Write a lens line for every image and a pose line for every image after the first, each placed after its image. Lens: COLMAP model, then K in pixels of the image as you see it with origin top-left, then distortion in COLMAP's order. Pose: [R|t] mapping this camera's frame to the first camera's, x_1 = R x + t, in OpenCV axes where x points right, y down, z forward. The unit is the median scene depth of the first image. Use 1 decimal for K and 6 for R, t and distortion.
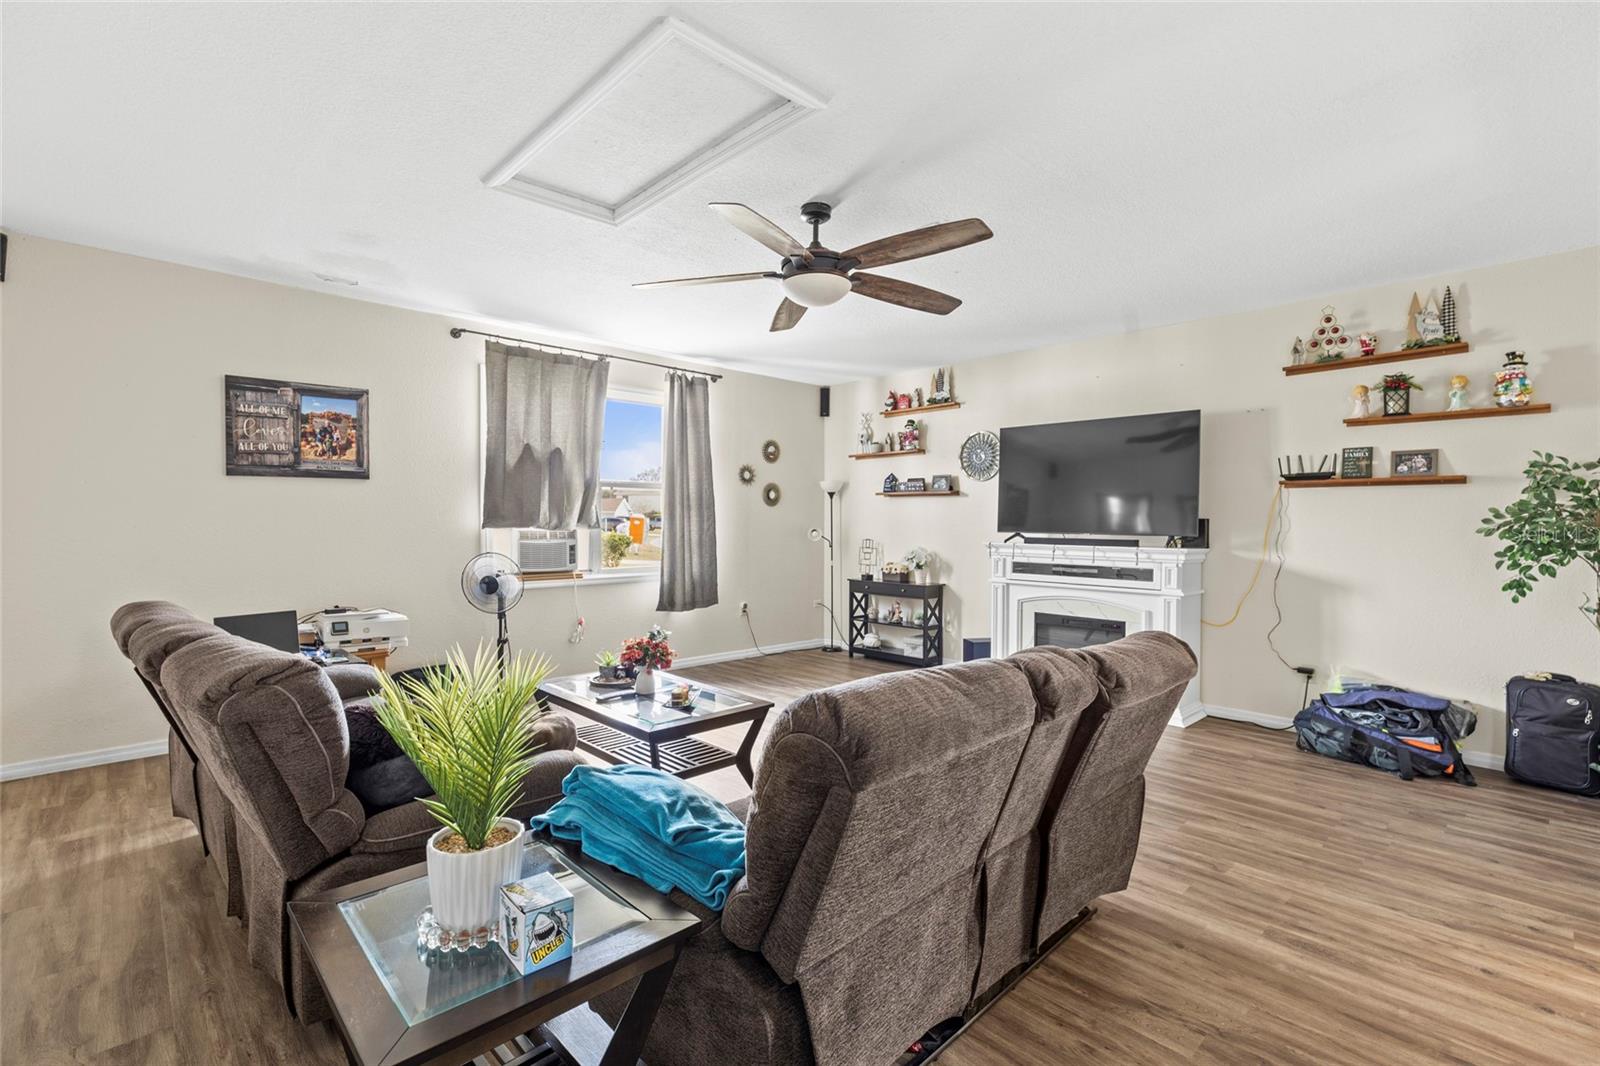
lens RADIAL K [[712.0, 0, 794.6], [0, 712.0, 522.3], [0, 0, 1]] dist [0.002890, 0.000292]
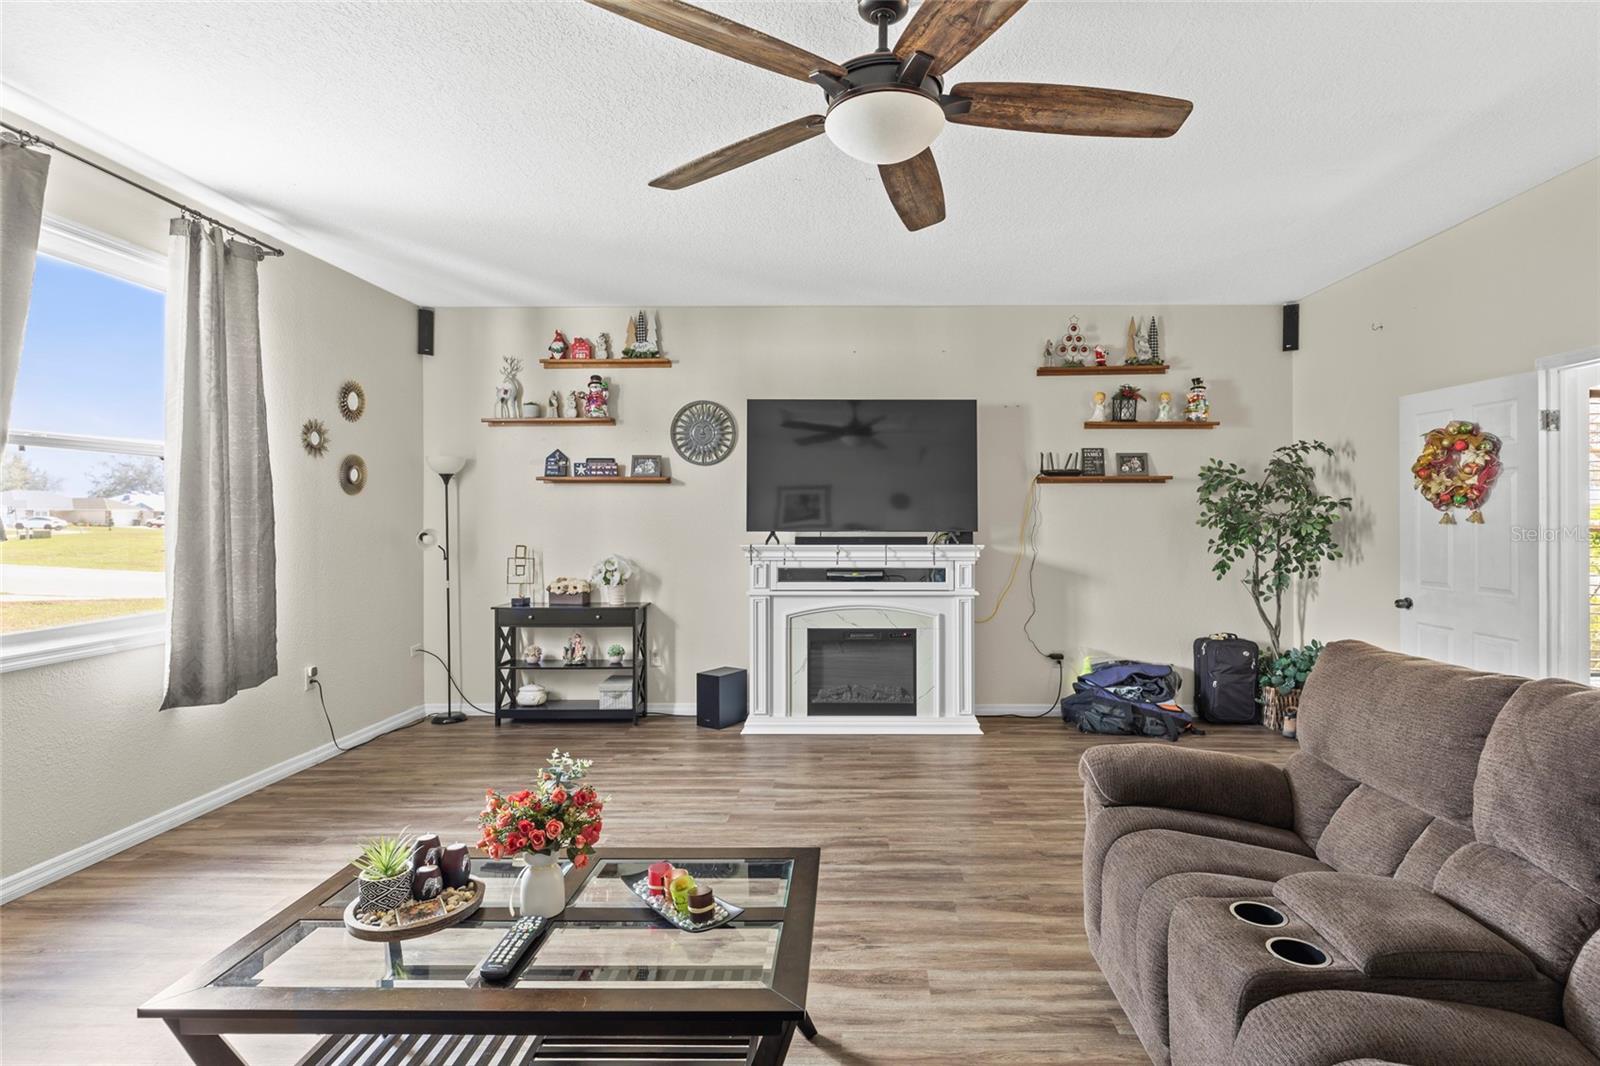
lens RADIAL K [[781.1, 0, 803.2], [0, 781.1, 513.3], [0, 0, 1]] dist [-0.003175, -0.000257]
pose [[0.696922, -0.003922, 0.717137, -0.280150], [0.007899, 0.999966, -0.002208, -0.003497], [-0.717104, 0.007203, 0.696929, 0.344197]]
